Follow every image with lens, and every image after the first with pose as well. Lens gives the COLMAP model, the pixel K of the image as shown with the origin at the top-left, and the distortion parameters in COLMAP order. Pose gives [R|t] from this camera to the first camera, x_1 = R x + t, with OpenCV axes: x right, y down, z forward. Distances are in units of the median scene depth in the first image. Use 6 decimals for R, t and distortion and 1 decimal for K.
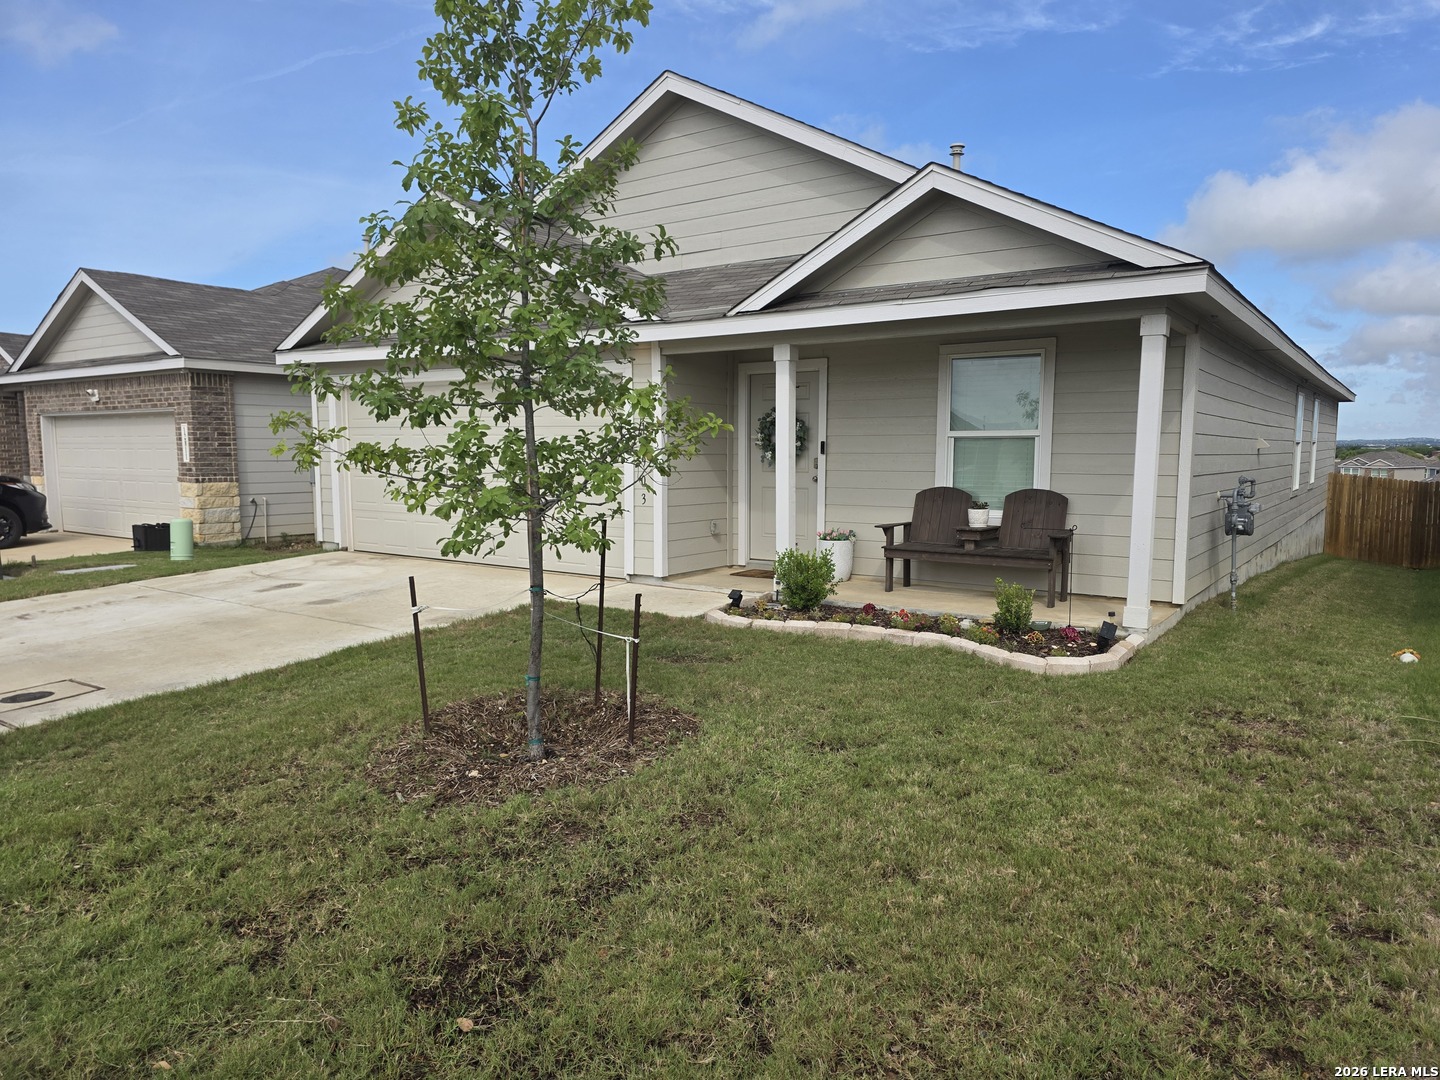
lens RADIAL K [[1002.7, 0, 723.8], [0, 1002.7, 537.1], [0, 0, 1]] dist [0.045114, -0.010985]
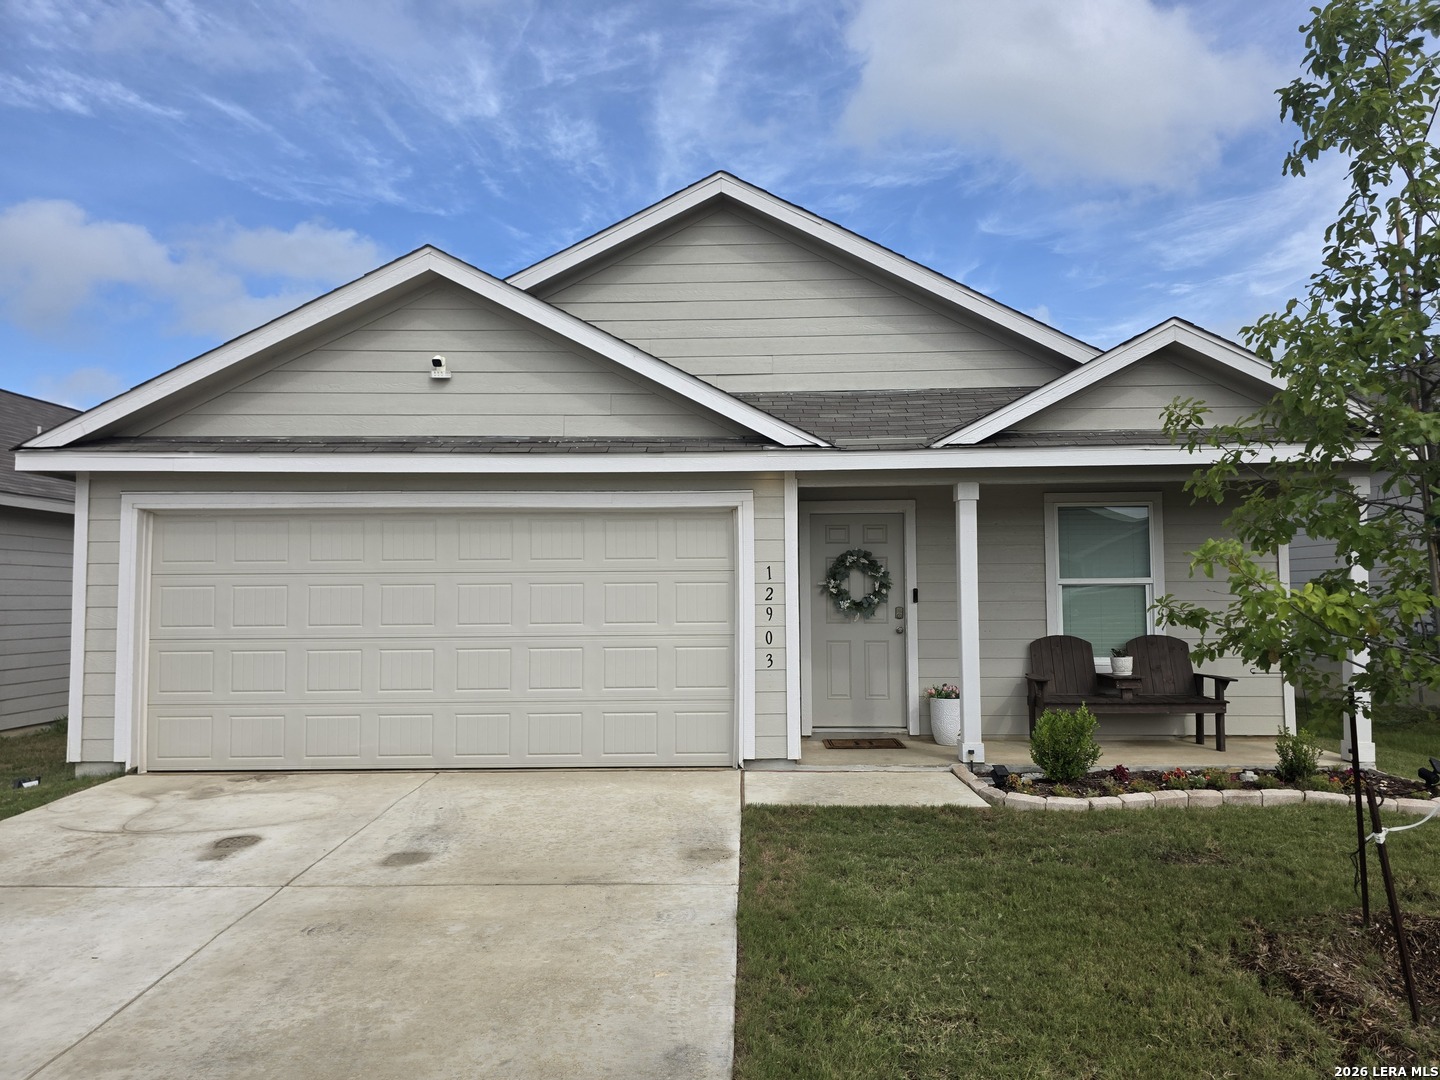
lens RADIAL K [[1002.7, 0, 687.0], [0, 1002.7, 527.0], [0, 0, 1]] dist [0.045114, -0.010985]
pose [[0.820817, 0.029381, 0.570435, -0.603756], [0.059579, 0.988825, -0.136661, -0.038969], [-0.568075, 0.146160, 0.809894, 0.372062]]
